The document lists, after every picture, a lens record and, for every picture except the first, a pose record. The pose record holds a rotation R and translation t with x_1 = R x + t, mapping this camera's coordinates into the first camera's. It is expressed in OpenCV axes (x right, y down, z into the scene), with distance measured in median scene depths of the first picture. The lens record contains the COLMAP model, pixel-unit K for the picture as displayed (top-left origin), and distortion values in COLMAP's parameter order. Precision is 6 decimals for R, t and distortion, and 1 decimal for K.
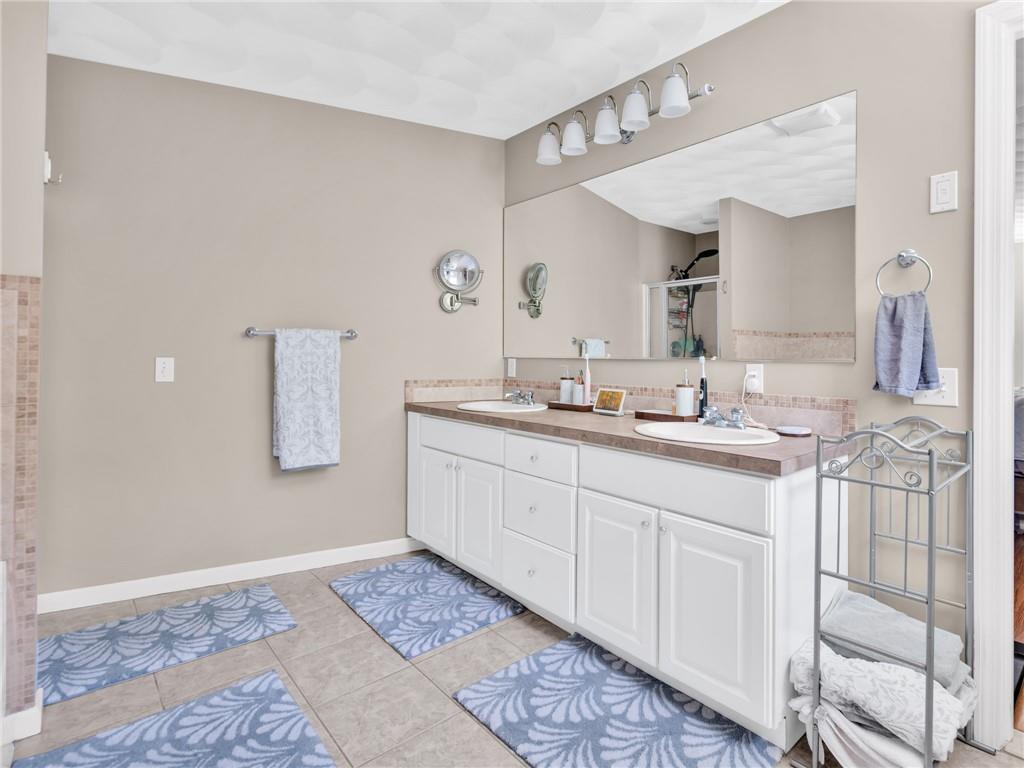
lens RADIAL K [[525.6, 0, 507.0], [0, 525.6, 359.9], [0, 0, 1]] dist [-0.002797, -0.001614]
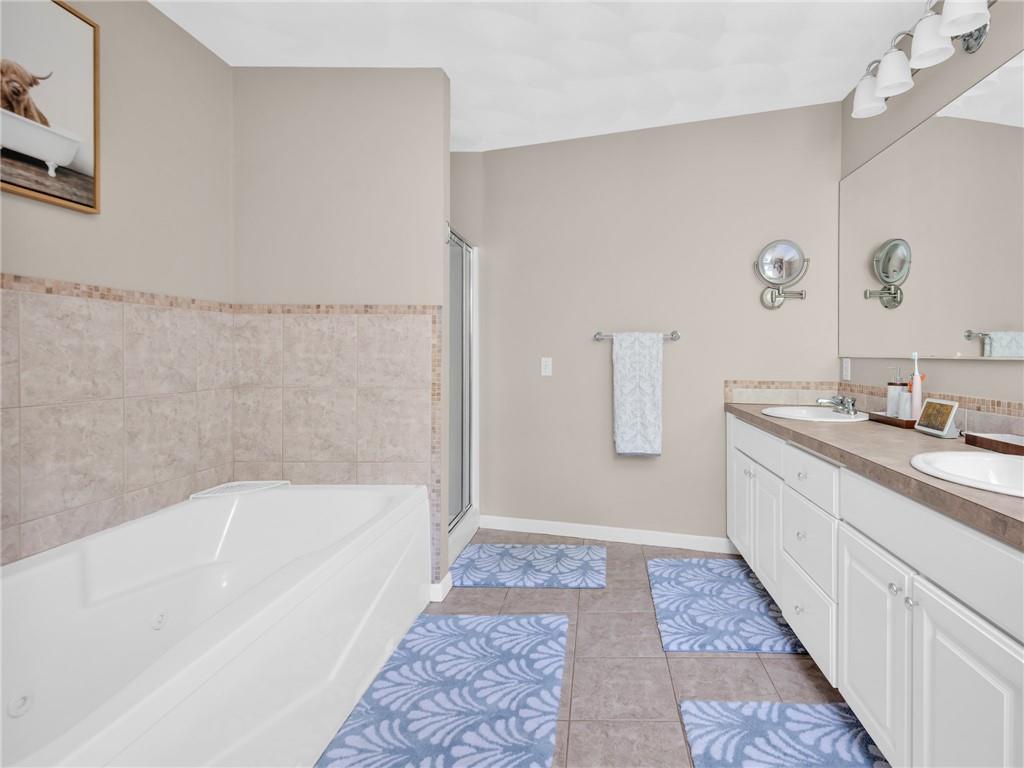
lens RADIAL K [[476.8, 0, 512.5], [0, 476.8, 368.0], [0, 0, 1]] dist [0.028717, -0.010803]
pose [[0.743204, 0.014671, -0.668904, 0.170153], [-0.002733, 0.999818, 0.018893, -0.000546], [0.669059, -0.012213, 0.743109, 0.084150]]
